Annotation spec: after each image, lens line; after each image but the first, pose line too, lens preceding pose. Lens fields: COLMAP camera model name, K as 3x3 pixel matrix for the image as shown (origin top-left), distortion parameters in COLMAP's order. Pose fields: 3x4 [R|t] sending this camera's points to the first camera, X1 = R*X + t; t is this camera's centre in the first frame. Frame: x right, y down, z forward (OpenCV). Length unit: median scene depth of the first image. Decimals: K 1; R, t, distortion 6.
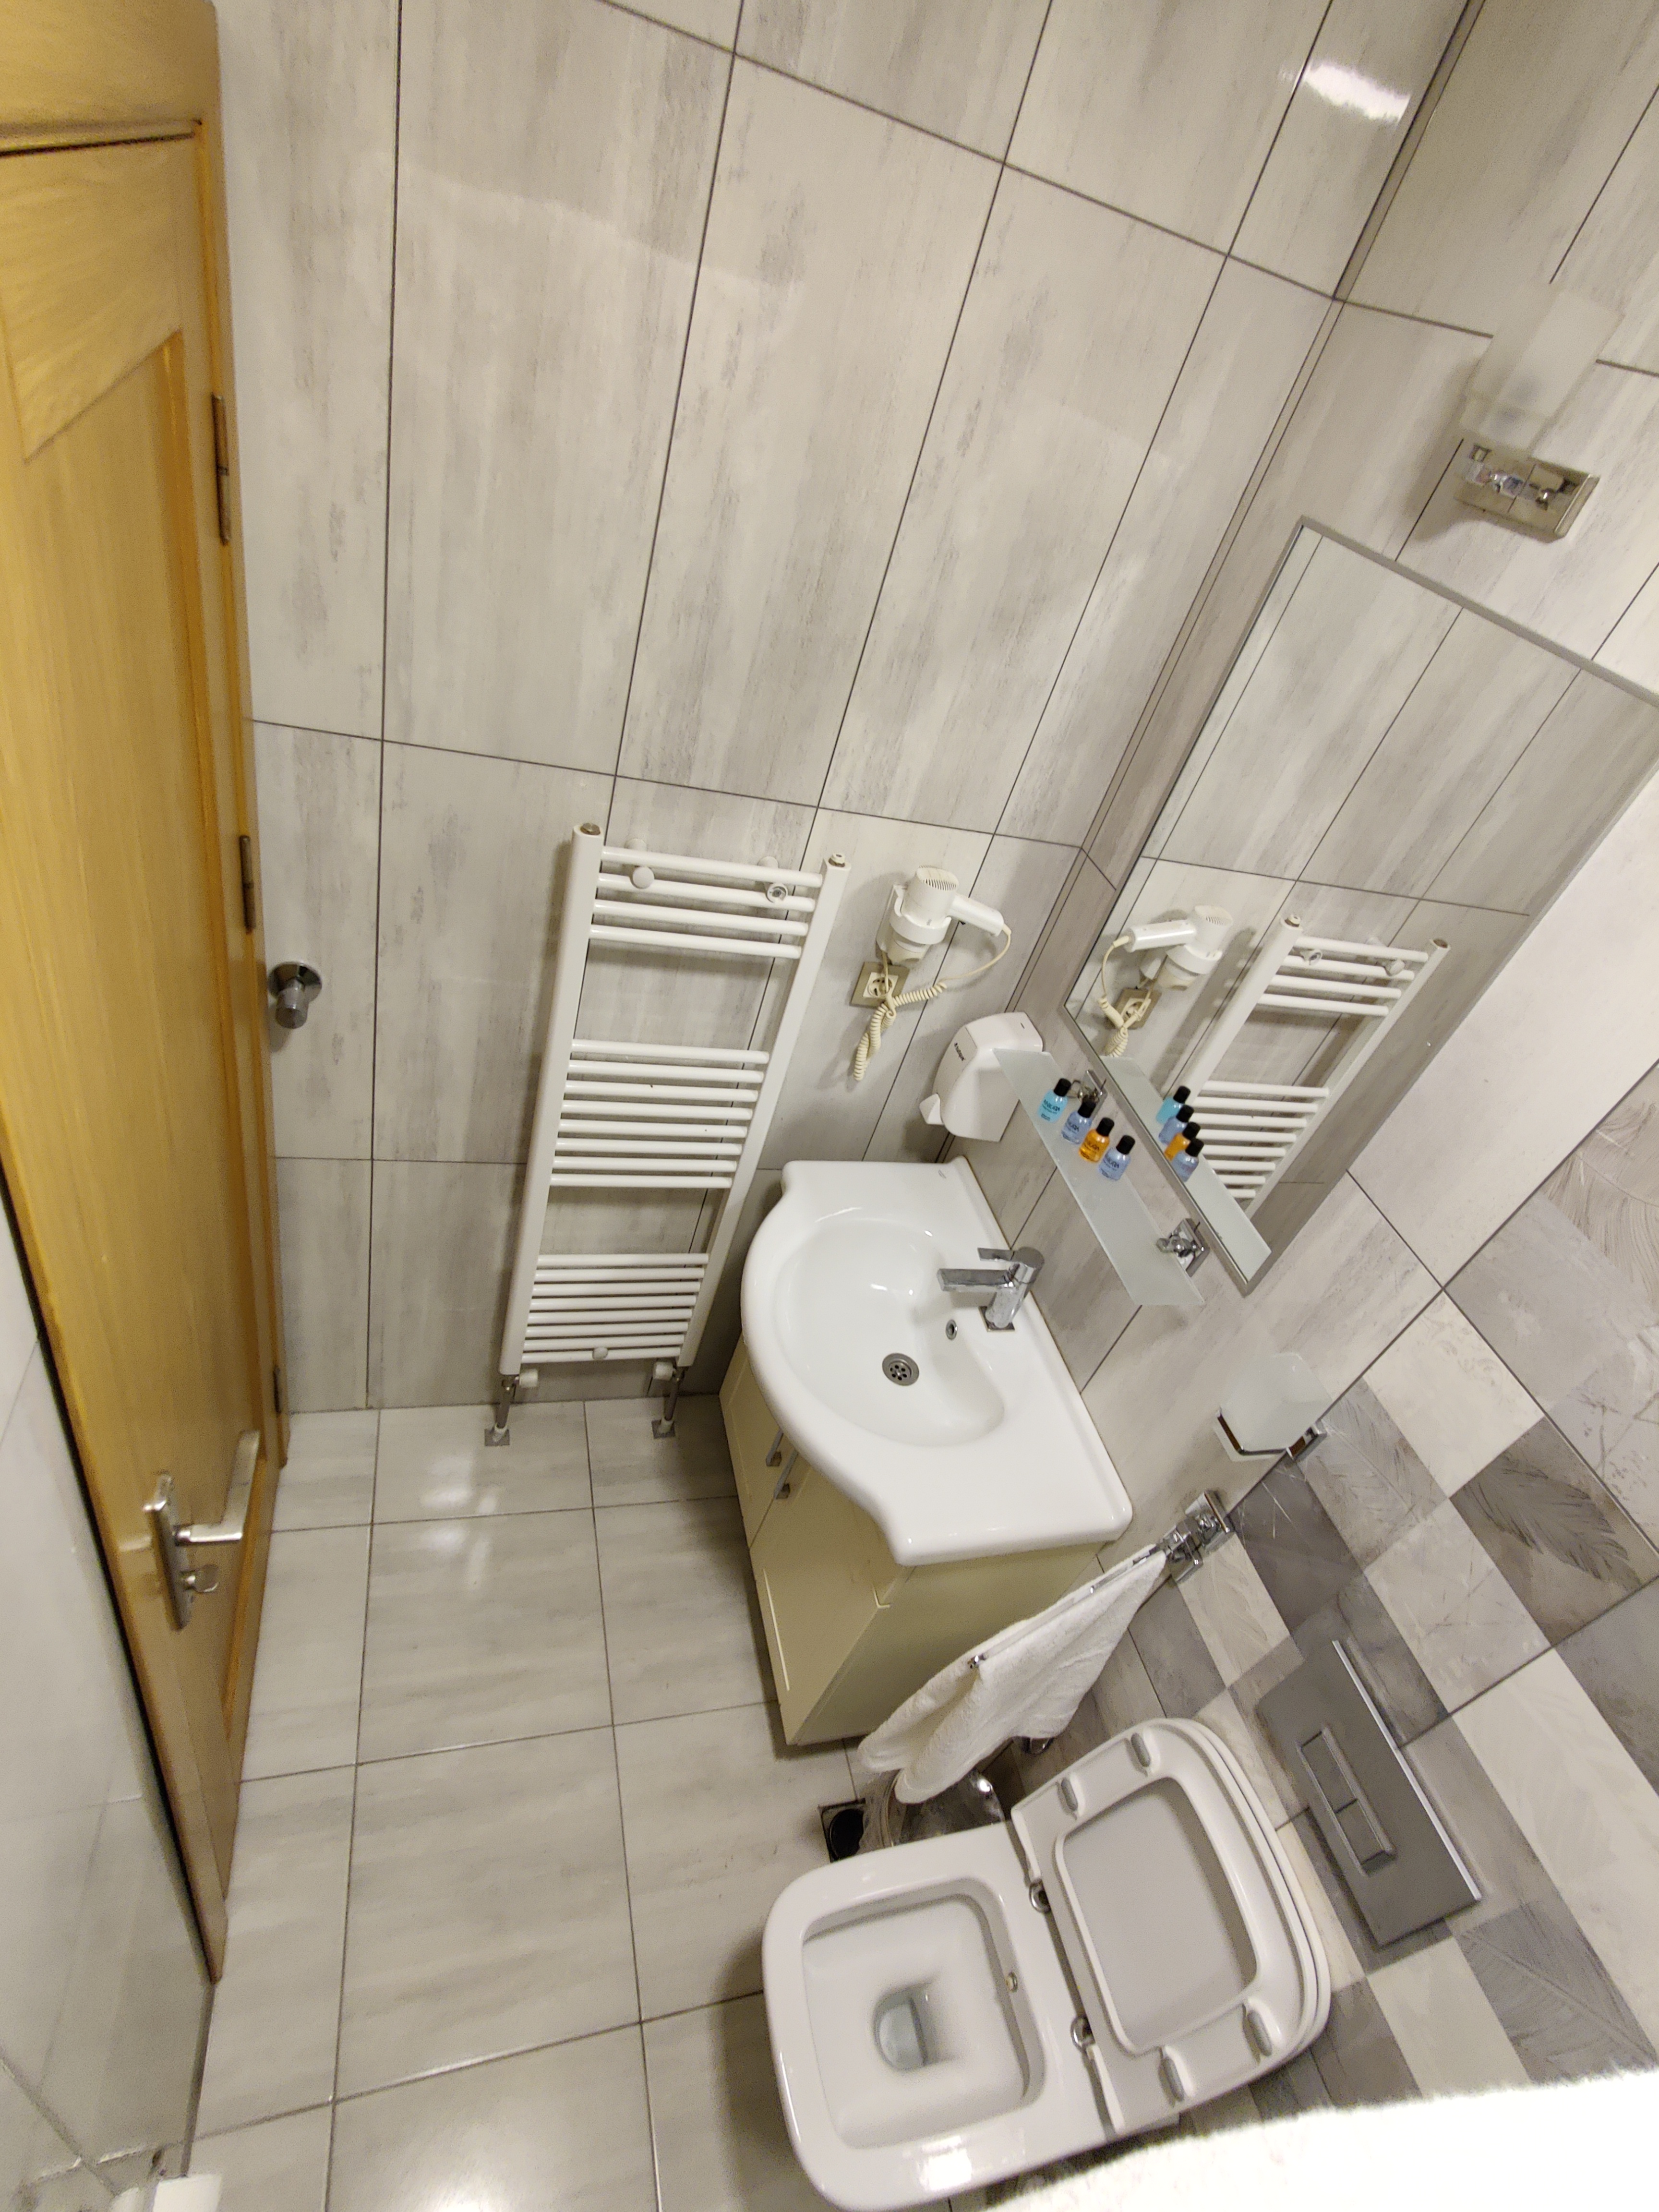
lens RADIAL K [[1104.5, 0, 827.6], [0, 1104.5, 1109.2], [0, 0, 1]] dist [-0.010970, 0.009648]
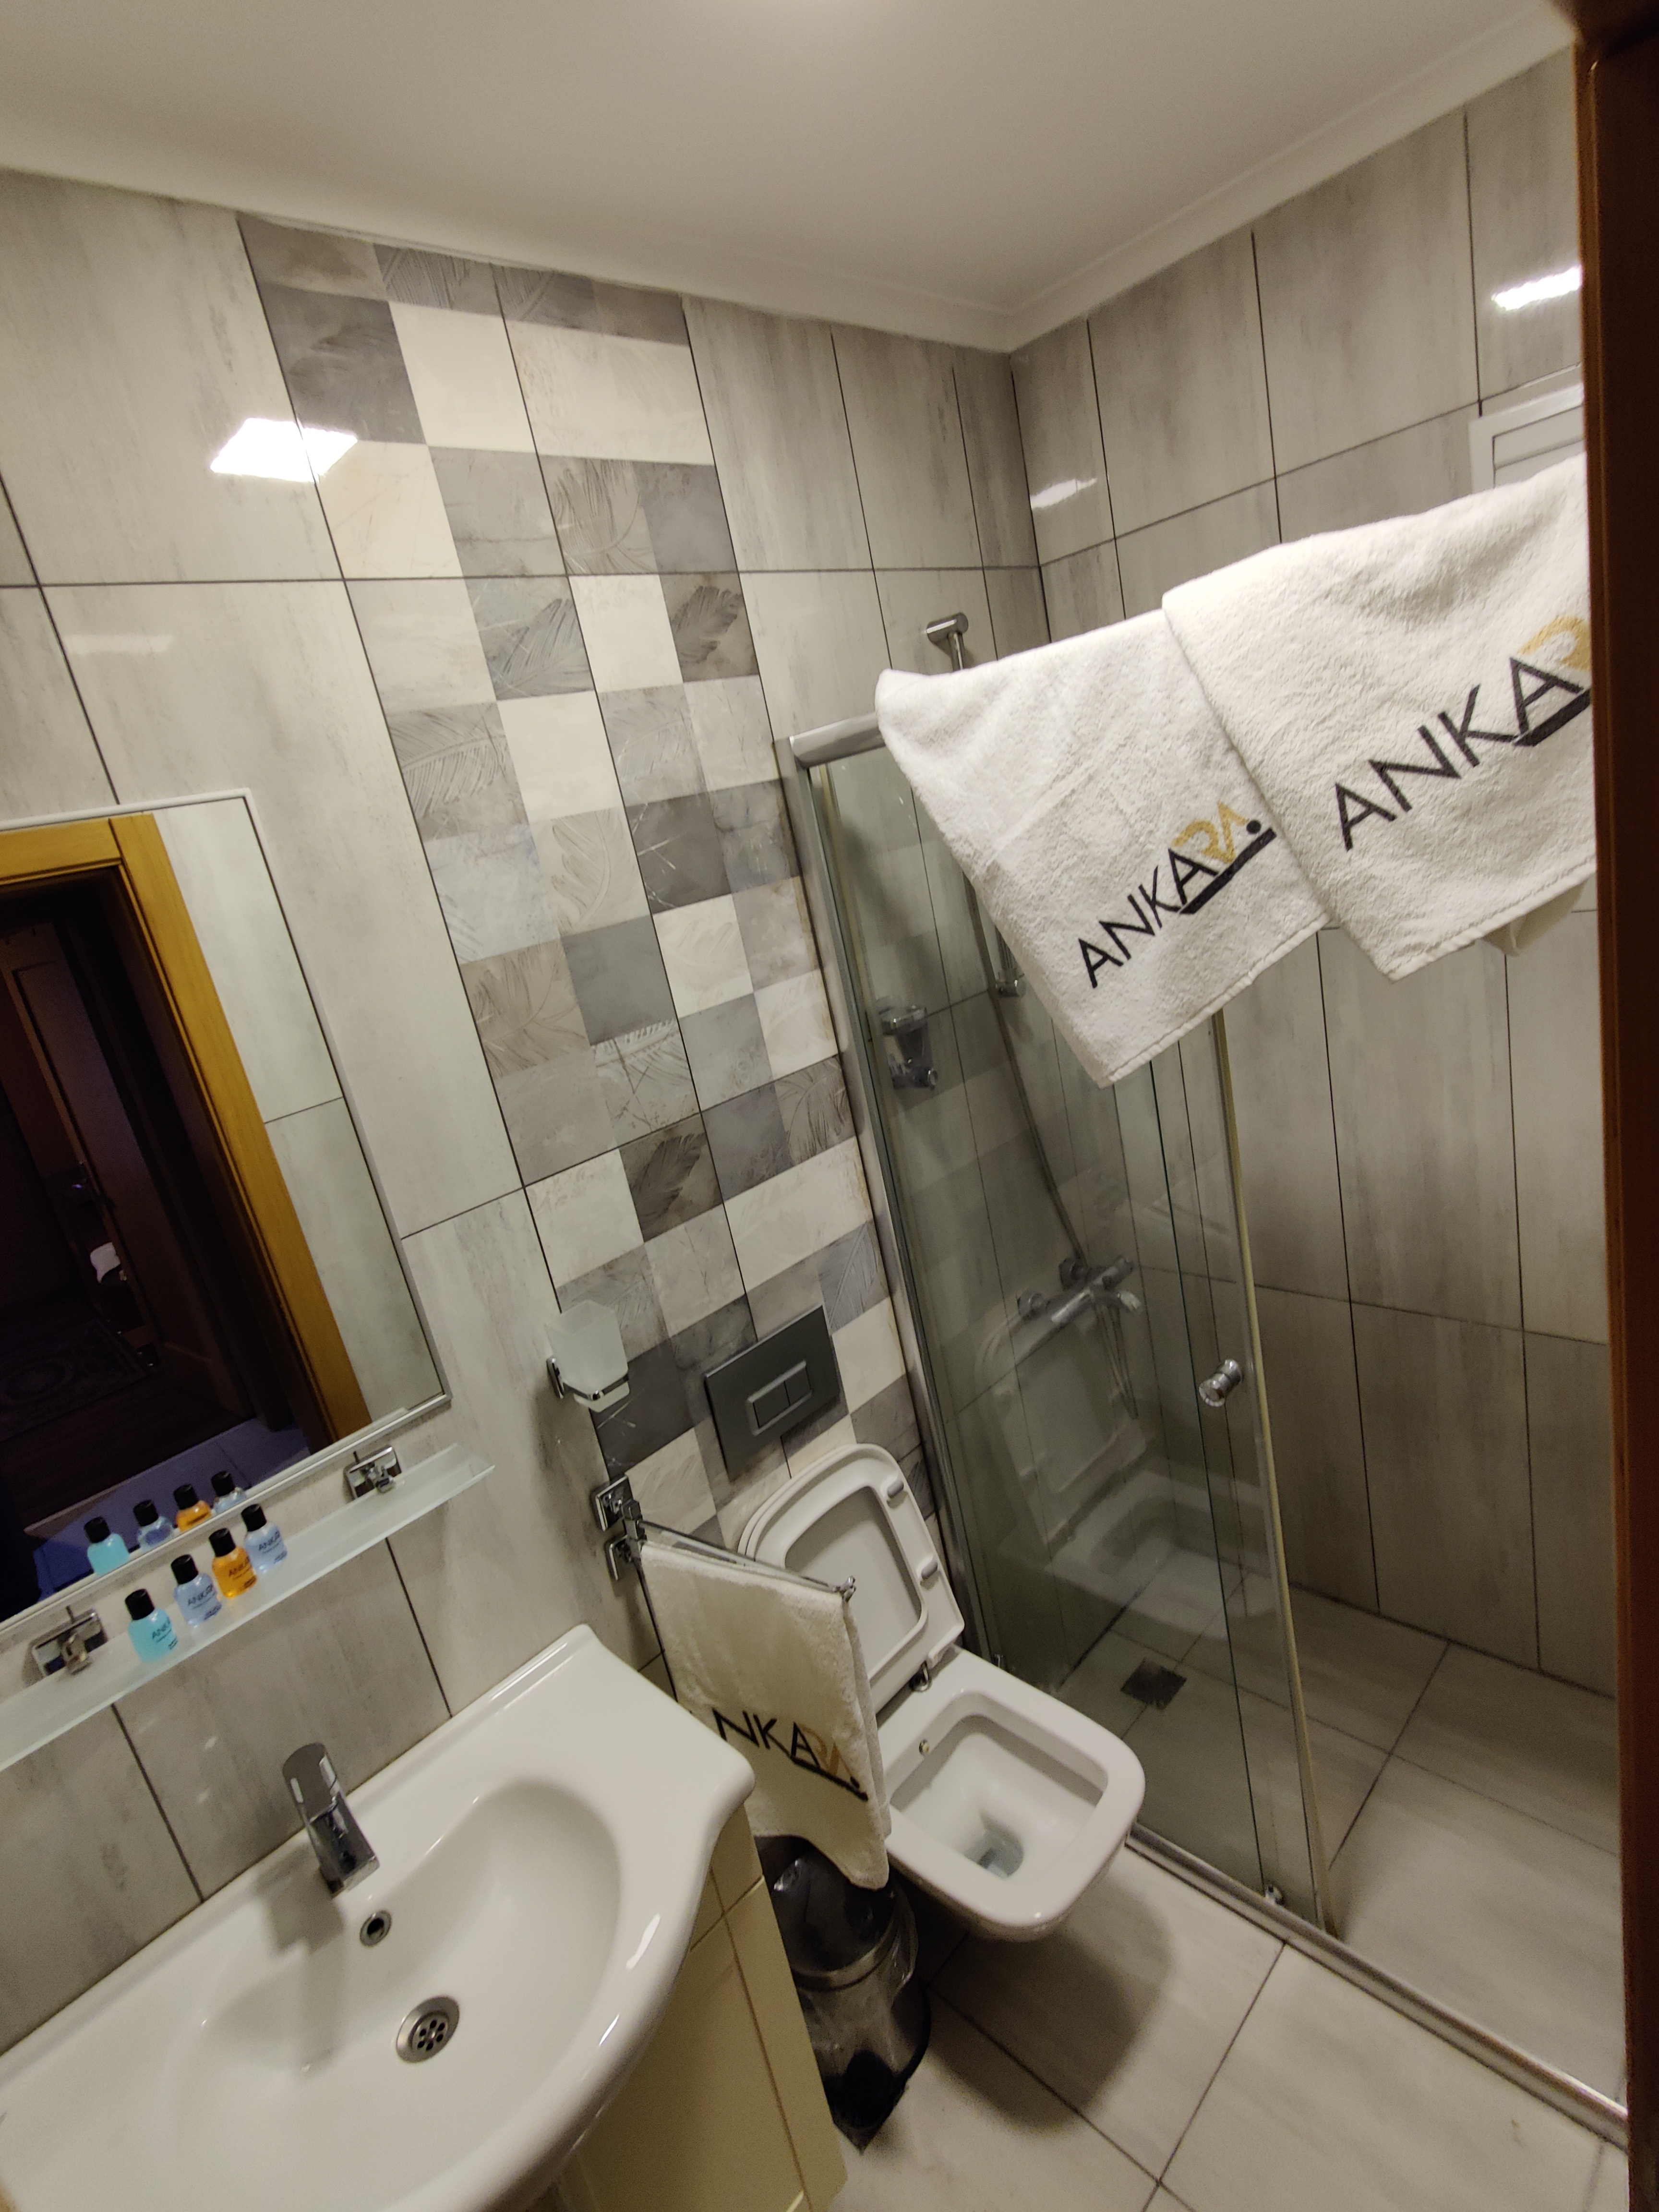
lens RADIAL K [[1104.5, 0, 830.2], [0, 1104.5, 1103.3], [0, 0, 1]] dist [-0.010970, 0.009648]
pose [[-0.541240, -0.367311, 0.756400, -0.598032], [0.568551, 0.502897, 0.651034, -0.547726], [-0.619524, 0.782417, -0.063353, 0.834954]]
